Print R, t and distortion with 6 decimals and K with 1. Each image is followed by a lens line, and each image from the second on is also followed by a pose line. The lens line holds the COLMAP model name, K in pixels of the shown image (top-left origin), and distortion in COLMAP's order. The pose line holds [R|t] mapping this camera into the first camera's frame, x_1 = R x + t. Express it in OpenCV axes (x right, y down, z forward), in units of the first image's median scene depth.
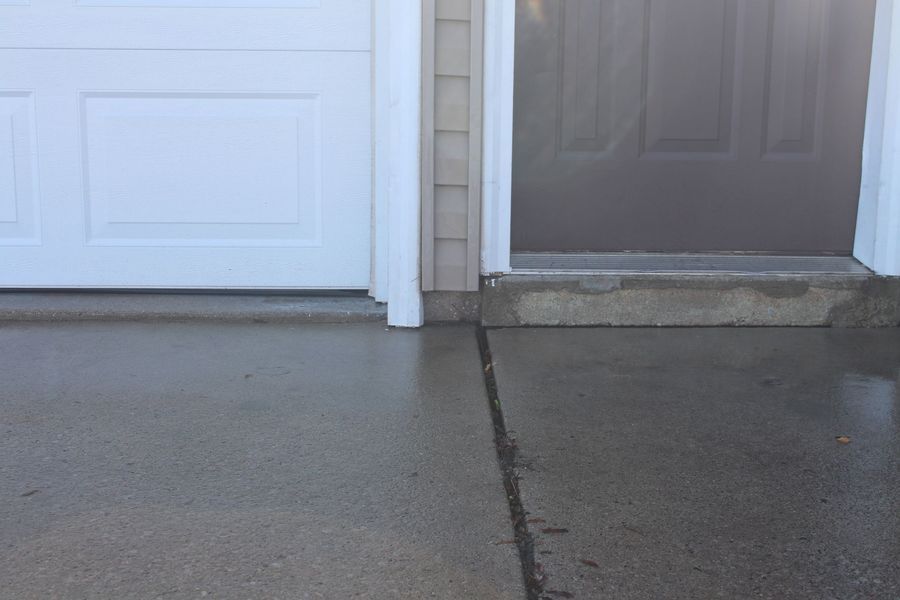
lens RADIAL K [[1471.2, 0, 429.9], [0, 1471.2, 315.5], [0, 0, 1]] dist [-0.026683, 0.042849]
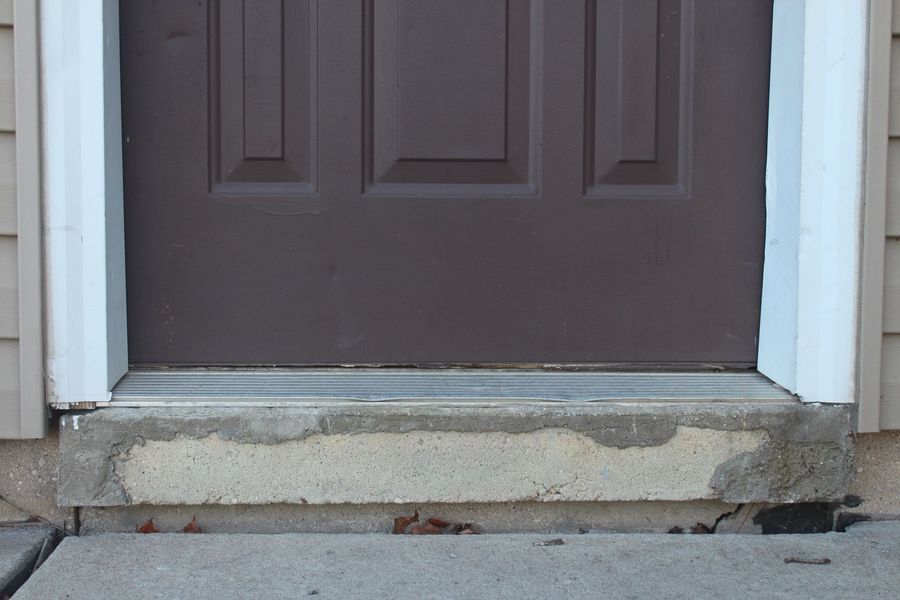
lens RADIAL K [[1291.1, 0, 435.1], [0, 1291.1, 300.8], [0, 0, 1]] dist [-0.051441, 0.016160]
pose [[0.999223, -0.004219, 0.039195, 0.152069], [0.009886, 0.989304, -0.145536, 0.002543], [-0.038162, 0.145810, 0.988576, 0.535775]]
